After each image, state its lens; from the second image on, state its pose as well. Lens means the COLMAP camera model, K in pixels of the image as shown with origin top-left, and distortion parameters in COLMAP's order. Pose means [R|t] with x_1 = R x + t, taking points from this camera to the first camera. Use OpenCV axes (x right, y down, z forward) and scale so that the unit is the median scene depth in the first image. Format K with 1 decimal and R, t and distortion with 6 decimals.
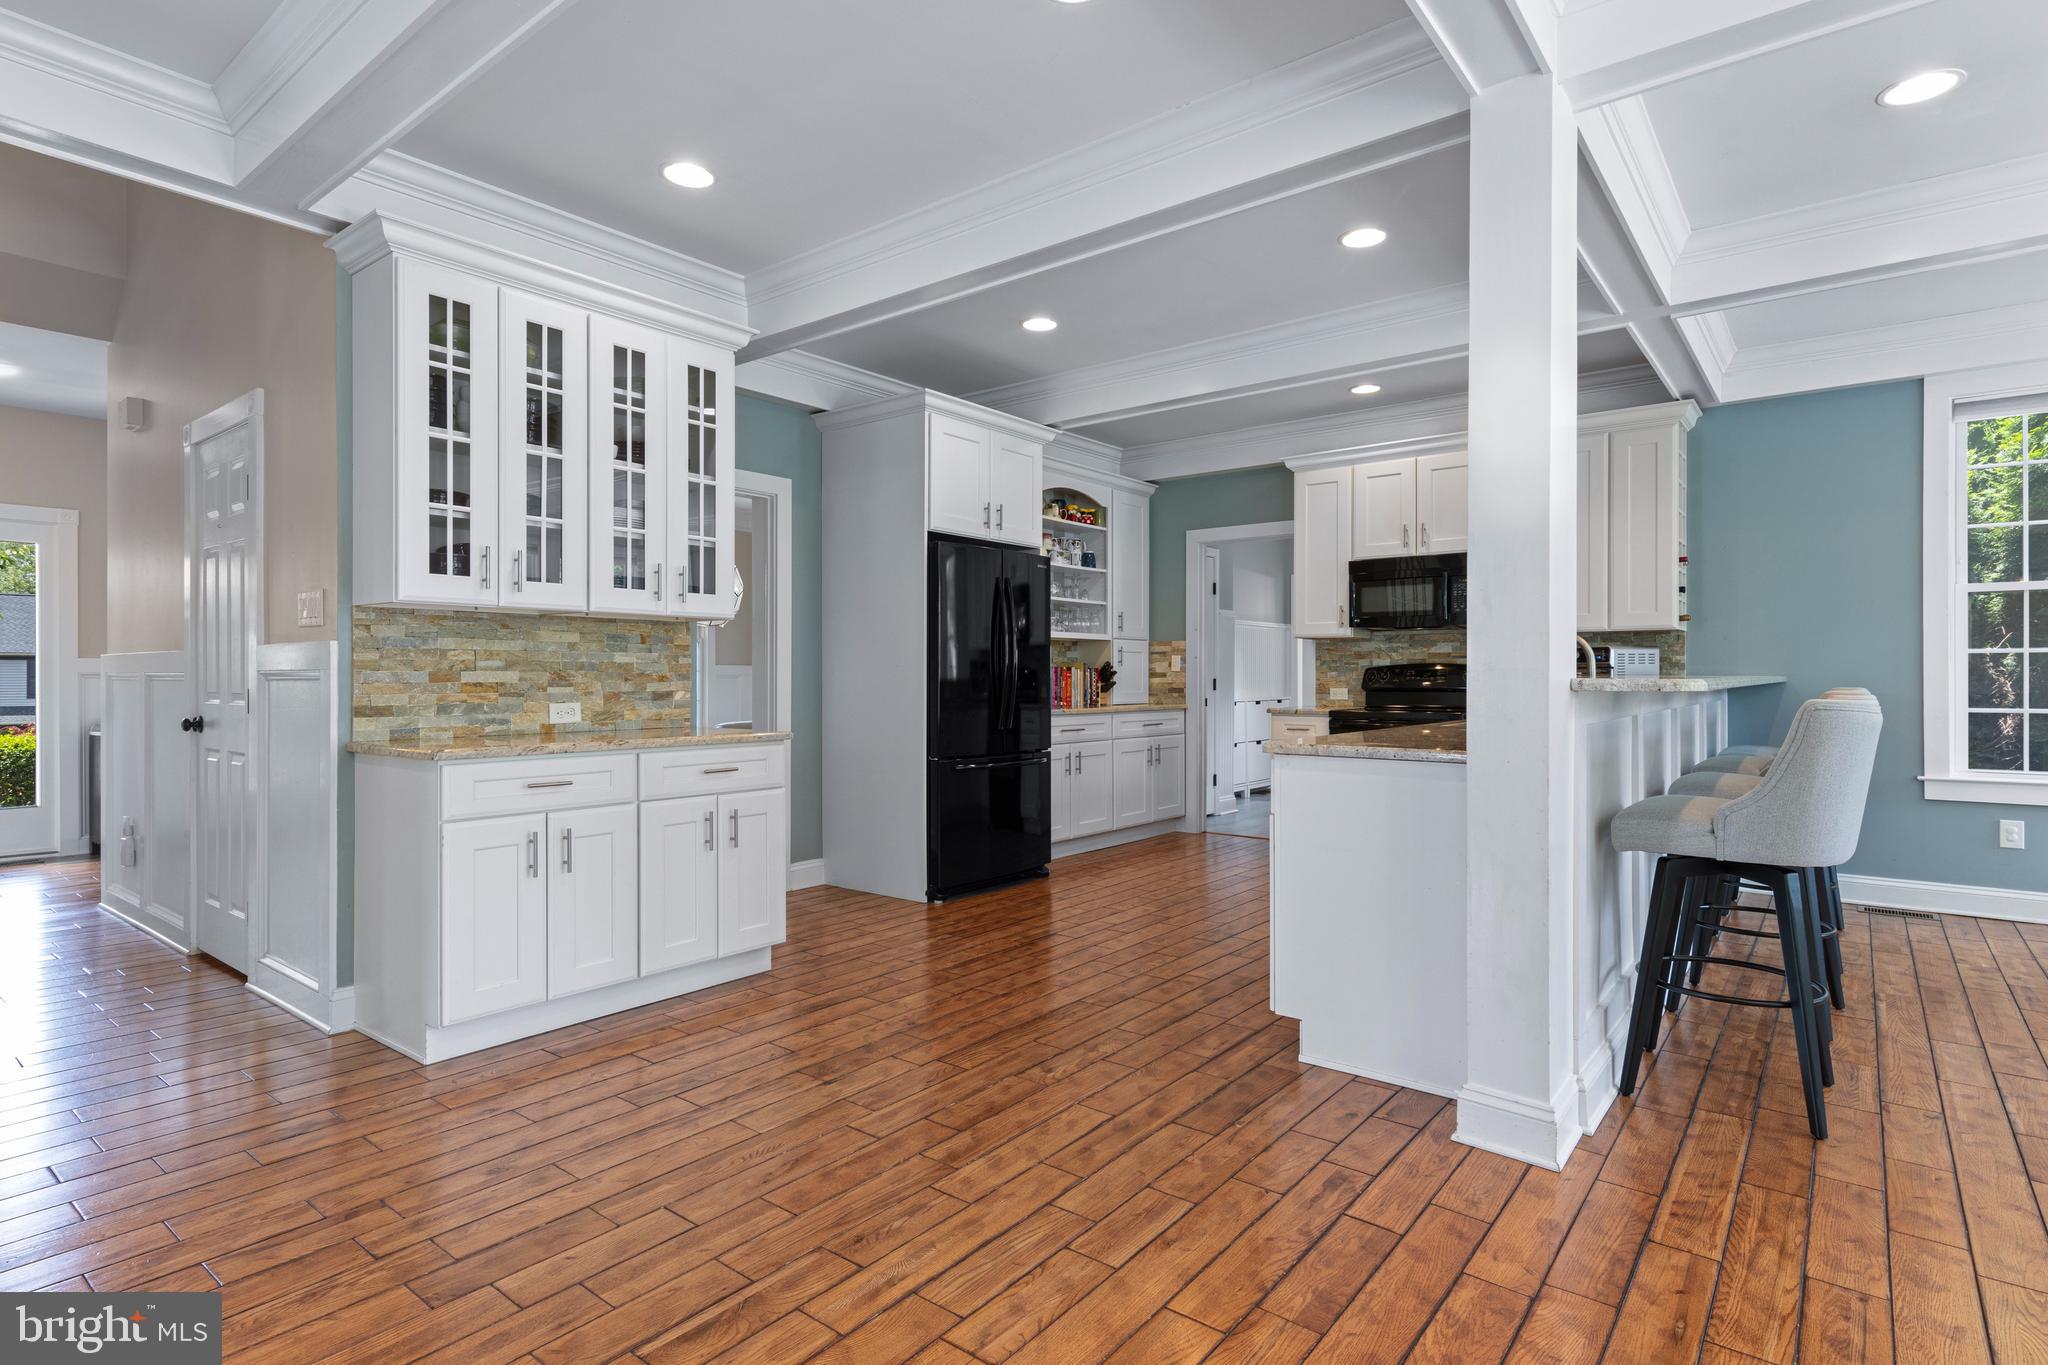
lens RADIAL K [[1044.2, 0, 1025.7], [0, 1044.2, 677.5], [0, 0, 1]] dist [0.010587, -0.001632]
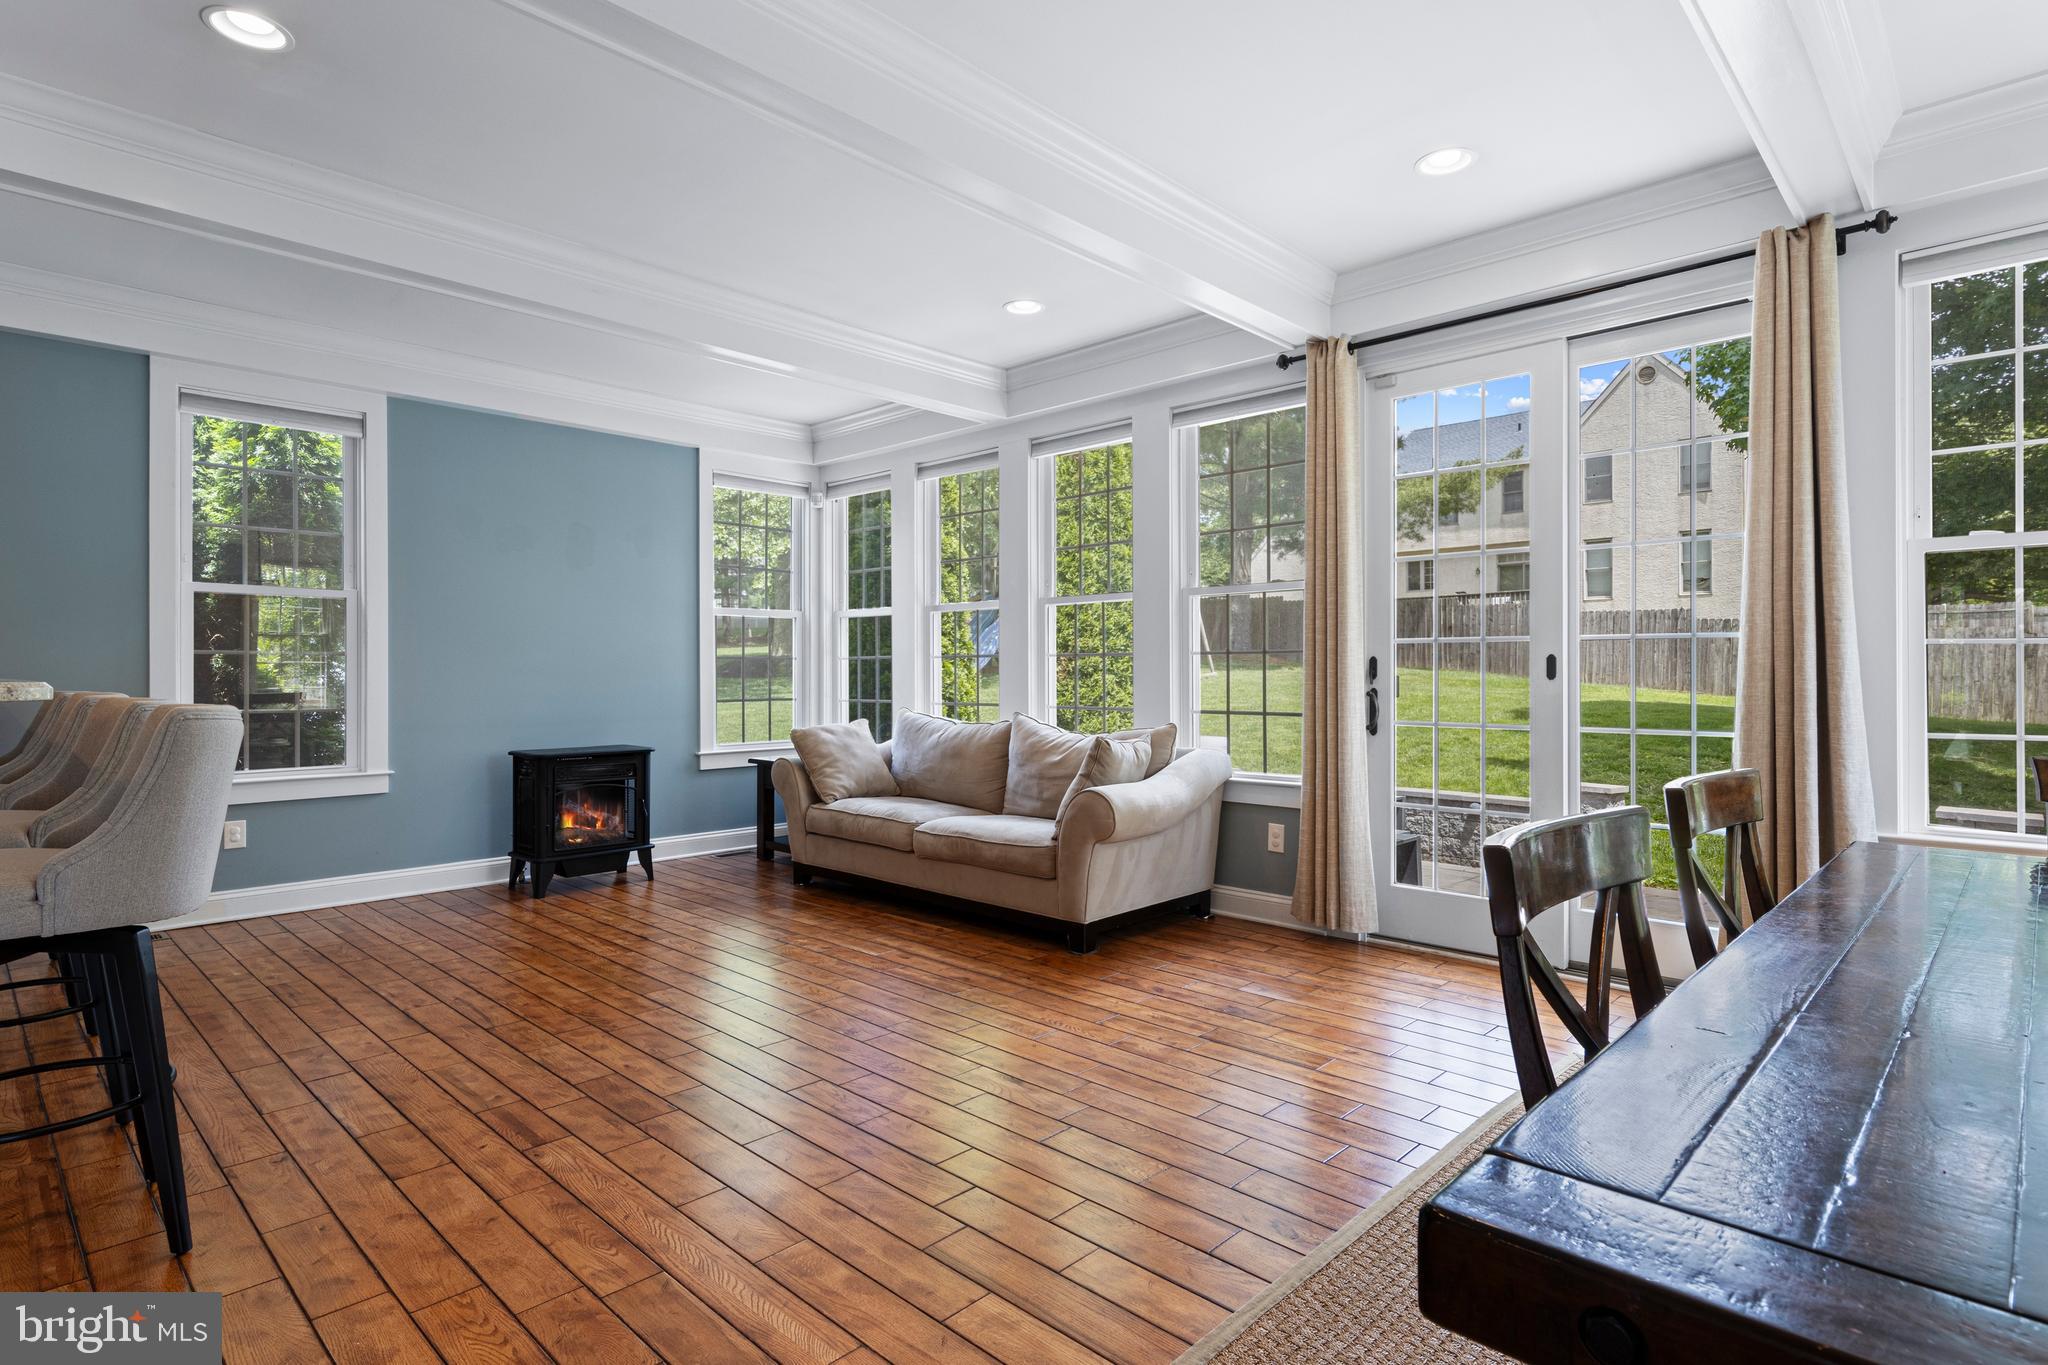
lens RADIAL K [[1046.9, 0, 1025.9], [0, 1046.9, 669.0], [0, 0, 1]] dist [0.008320, -0.001355]
pose [[0.097193, 0.005529, 0.995250, 0.008410], [0.004014, 0.999974, -0.005947, -0.000016], [-0.995257, 0.004573, 0.097168, 0.154488]]
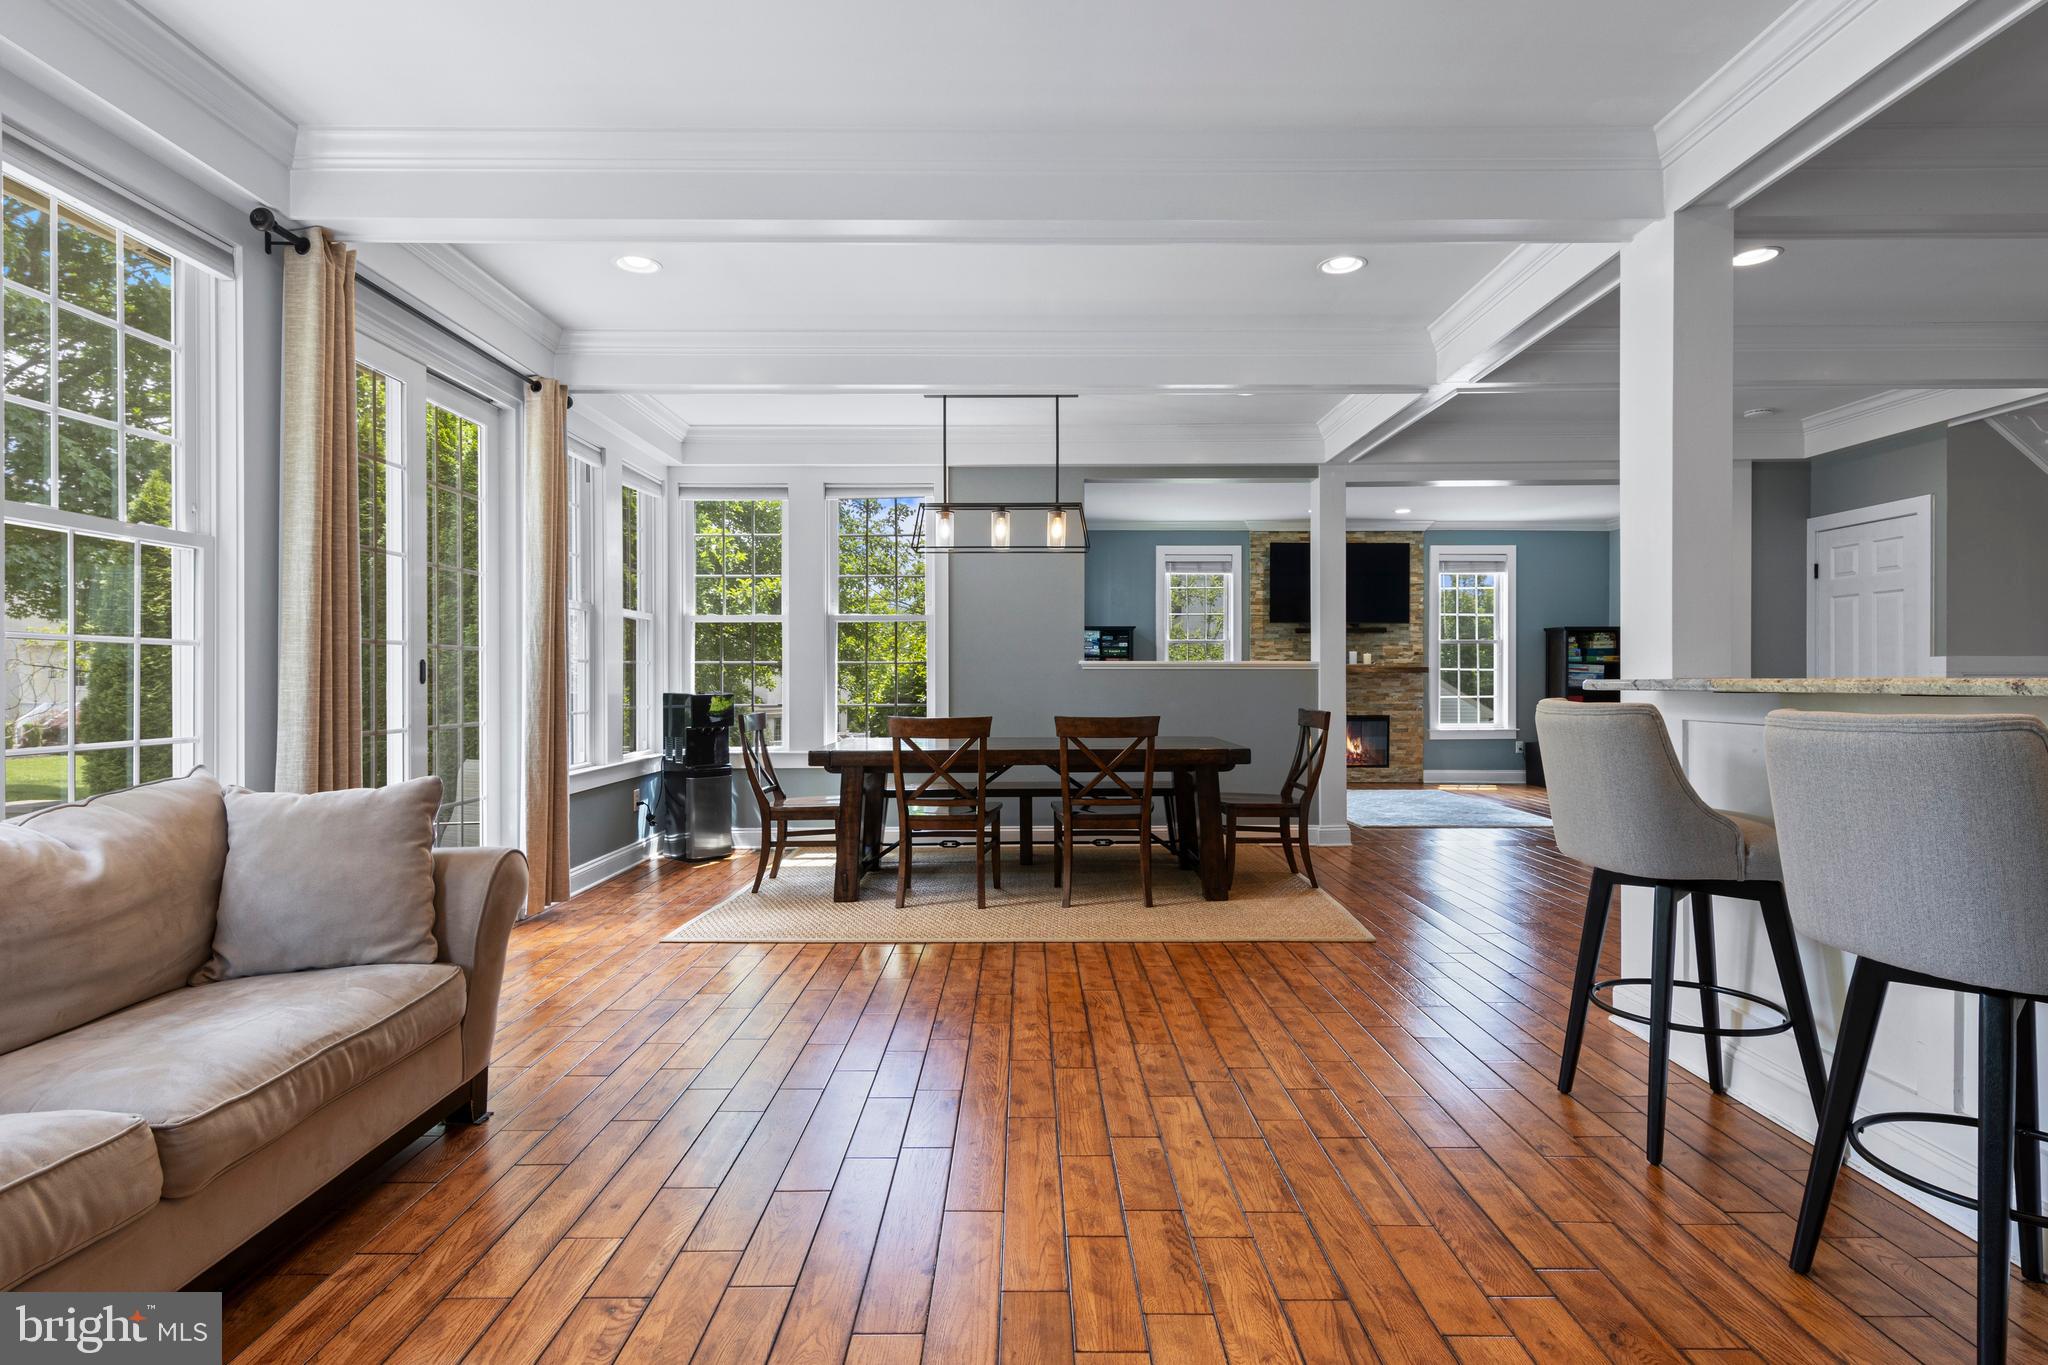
lens RADIAL K [[1044.2, 0, 1025.7], [0, 1044.2, 677.5], [0, 0, 1]] dist [0.010587, -0.001632]
pose [[-0.783497, 0.000544, -0.621396, 1.047838], [-0.000547, 0.999999, 0.001565, -0.001251], [0.621396, 0.001566, -0.783495, 0.839740]]
